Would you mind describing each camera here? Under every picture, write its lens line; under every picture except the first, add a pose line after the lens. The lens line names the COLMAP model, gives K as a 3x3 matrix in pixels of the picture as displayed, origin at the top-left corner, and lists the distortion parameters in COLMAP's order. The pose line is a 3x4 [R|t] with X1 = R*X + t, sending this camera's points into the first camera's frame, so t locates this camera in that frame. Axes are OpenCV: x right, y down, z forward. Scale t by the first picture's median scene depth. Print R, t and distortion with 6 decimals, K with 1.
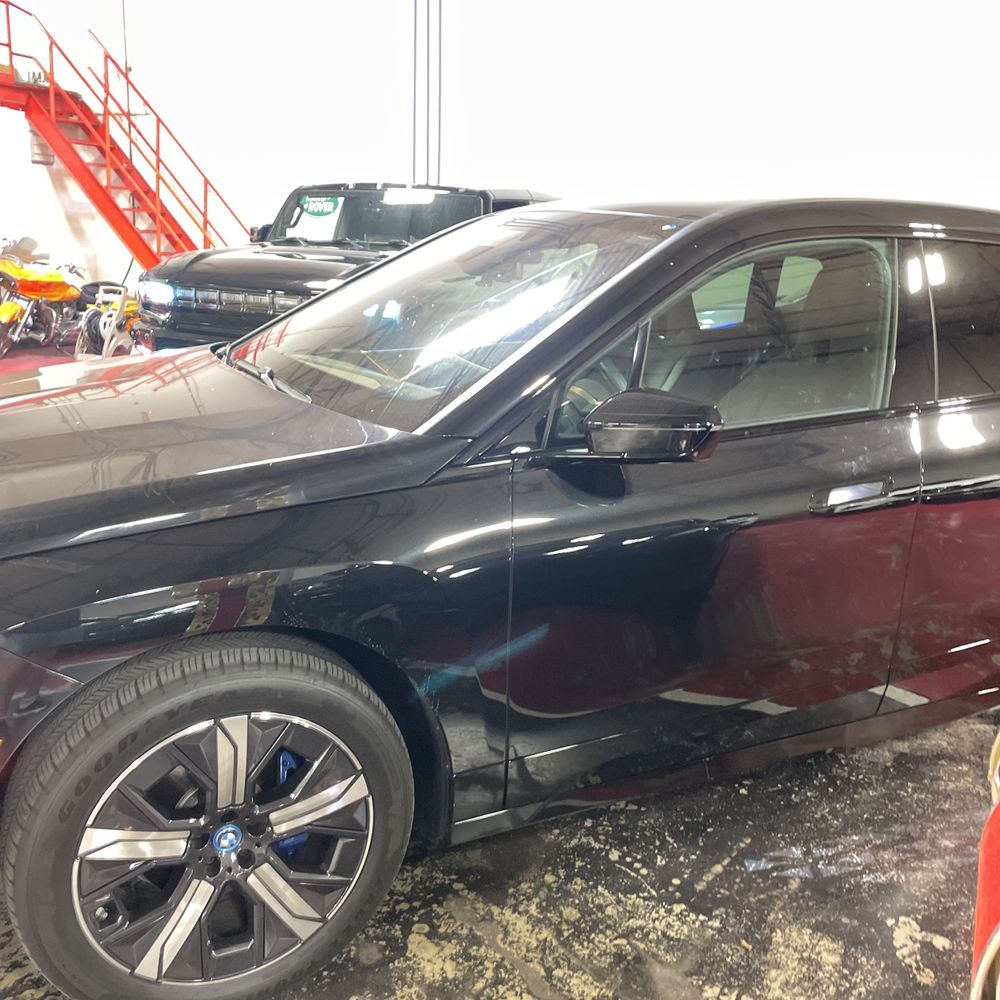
lens RADIAL K [[1009.0, 0, 492.9], [0, 1009.0, 502.7], [0, 0, 1]] dist [0.090777, -0.132614]
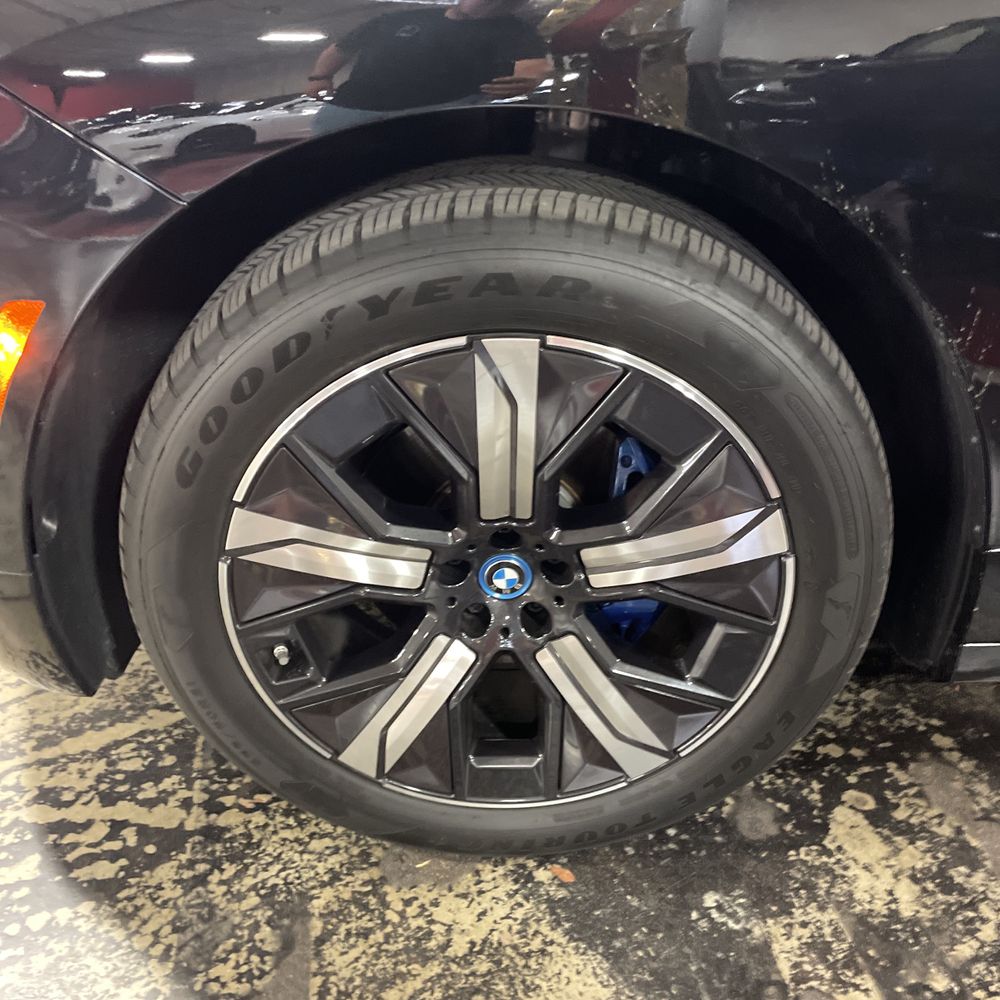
lens RADIAL K [[1009.0, 0, 492.9], [0, 1009.0, 502.7], [0, 0, 1]] dist [0.090777, -0.132614]
pose [[0.891799, 0.175770, -0.416894, -0.047600], [-0.064322, 0.961346, 0.267725, 0.136352], [0.447837, -0.211942, 0.868633, 0.493690]]
